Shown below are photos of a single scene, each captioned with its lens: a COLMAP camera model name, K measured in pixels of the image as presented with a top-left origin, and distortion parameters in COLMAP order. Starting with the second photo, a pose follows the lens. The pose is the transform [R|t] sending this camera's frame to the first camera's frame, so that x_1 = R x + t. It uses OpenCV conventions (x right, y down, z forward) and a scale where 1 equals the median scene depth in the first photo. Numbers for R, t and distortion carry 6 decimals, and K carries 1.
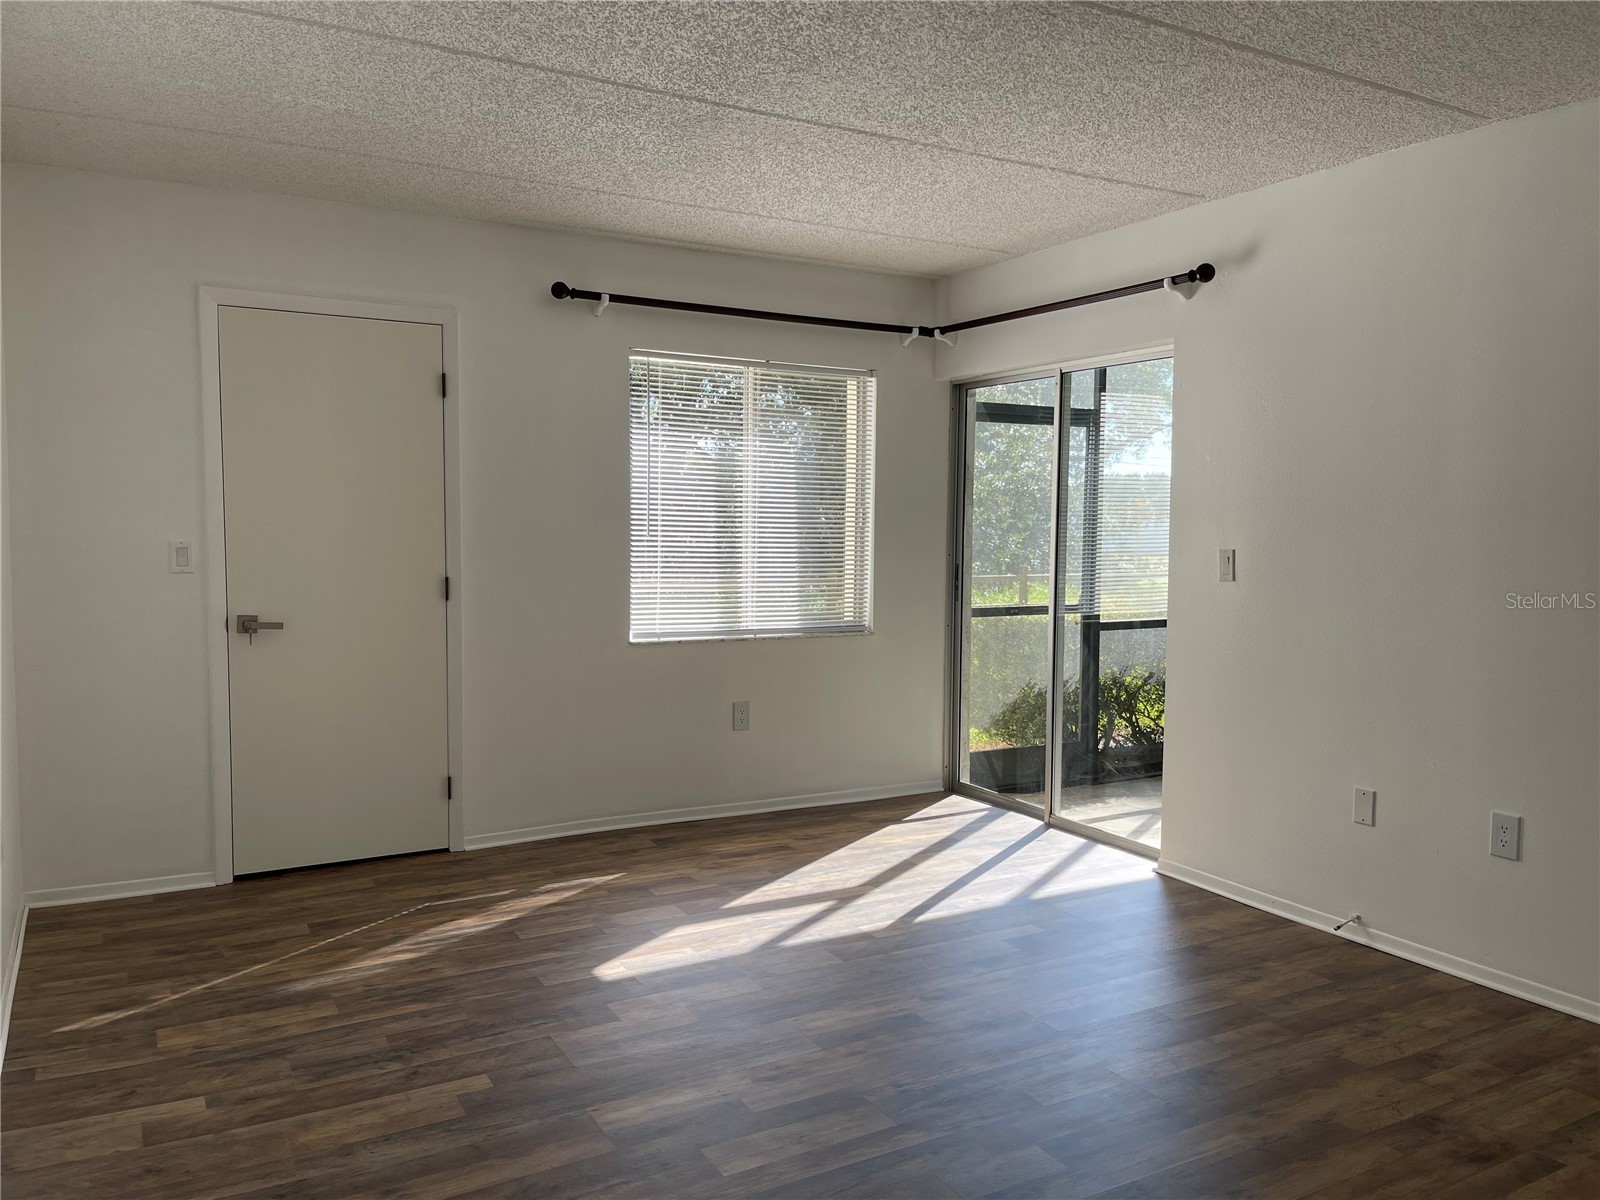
lens RADIAL K [[1210.0, 0, 829.7], [0, 1210.0, 616.8], [0, 0, 1]] dist [0.035151, -0.028131]
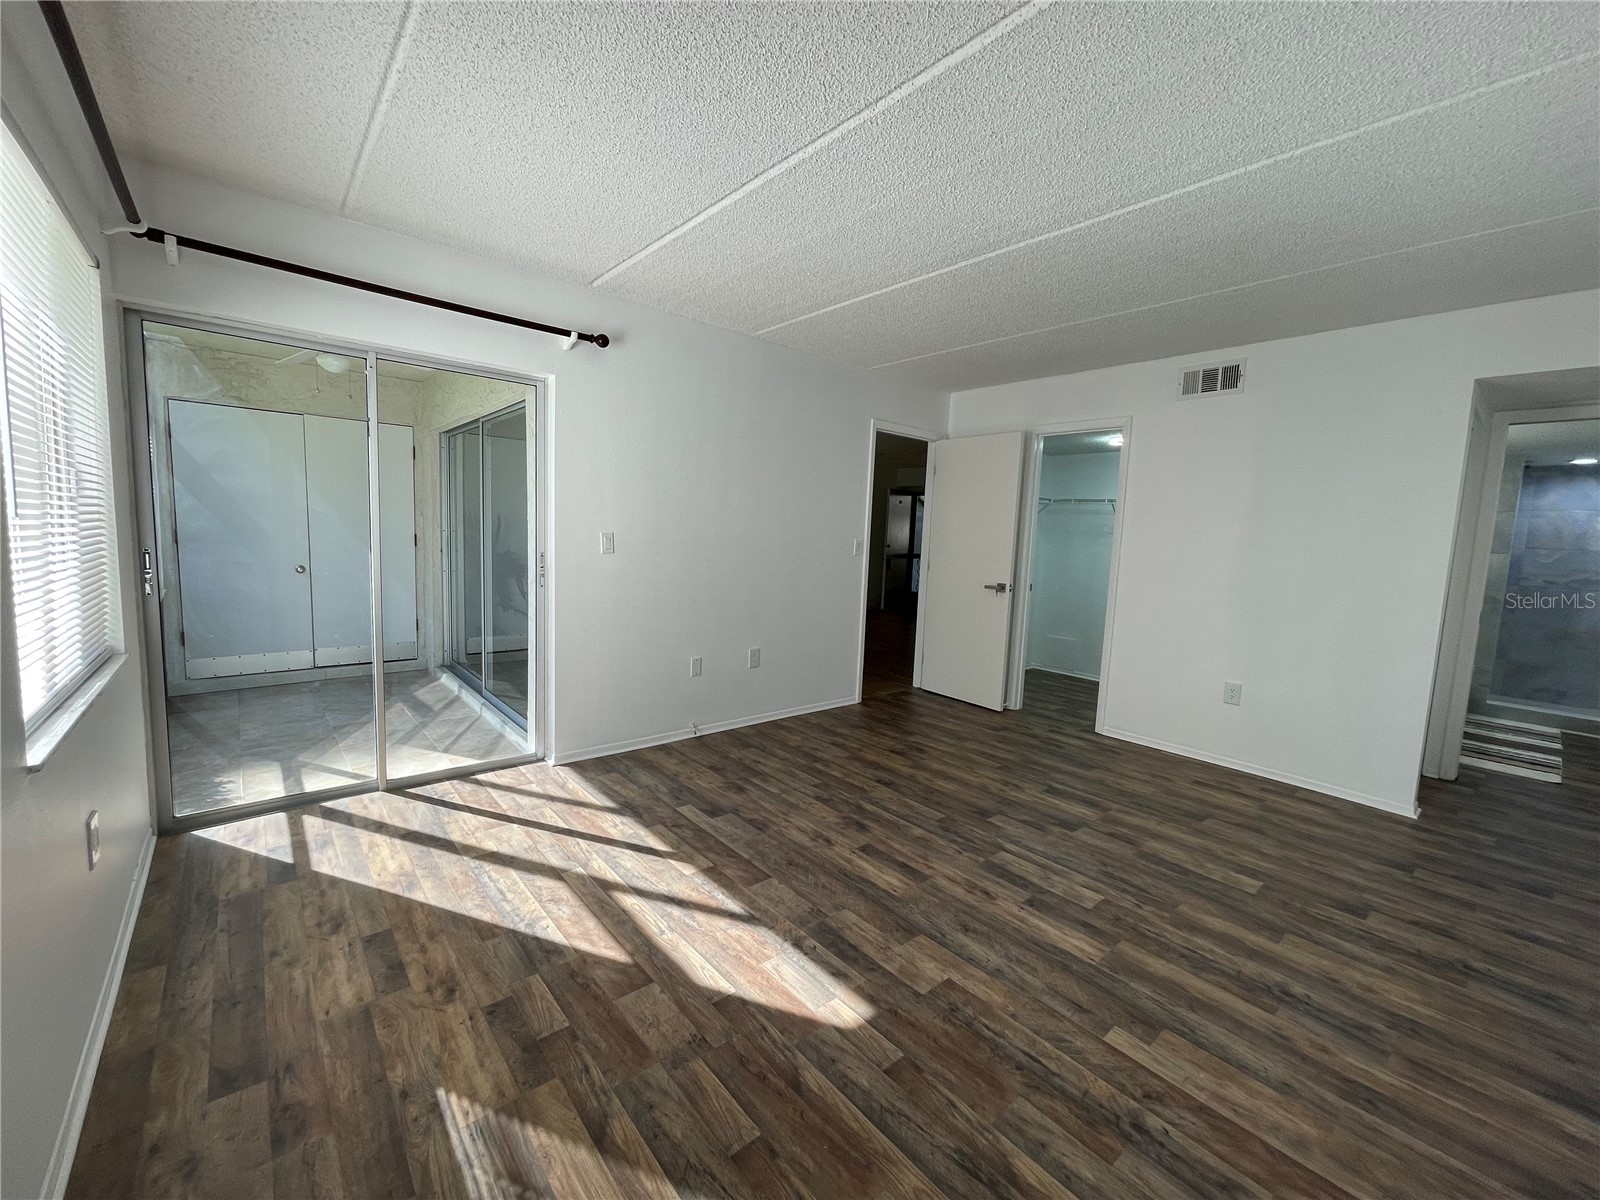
lens RADIAL K [[645.0, 0, 791.1], [0, 645.0, 598.3], [0, 0, 1]] dist [-0.004759, 0.002382]
pose [[-0.168250, -0.121977, 0.978168, -0.517252], [0.037399, 0.990810, 0.129987, -0.070747], [-0.985035, 0.058453, -0.162142, 0.925597]]
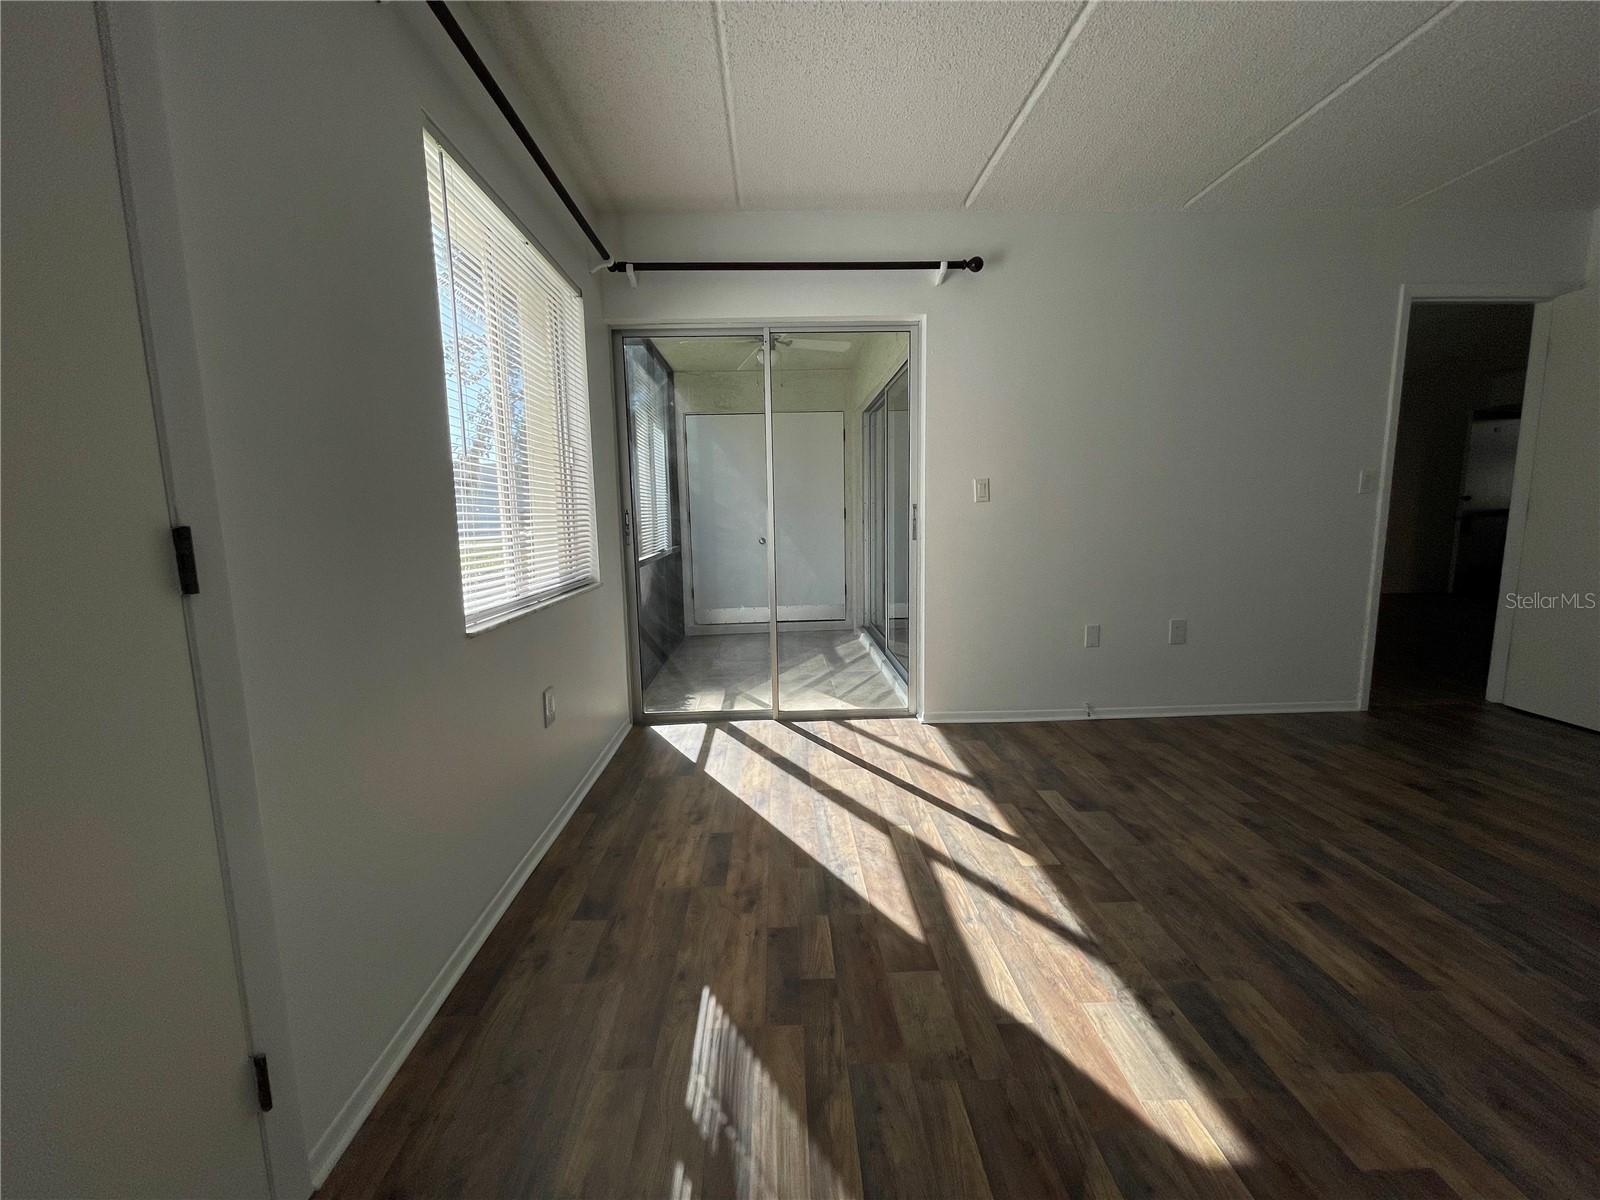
lens RADIAL K [[645.0, 0, 793.9], [0, 645.0, 596.3], [0, 0, 1]] dist [-0.004759, 0.002382]
pose [[0.481976, -0.135734, 0.865607, -0.437218], [0.095829, 0.990167, 0.101908, -0.017903], [-0.870928, 0.033833, 0.490244, 0.846687]]
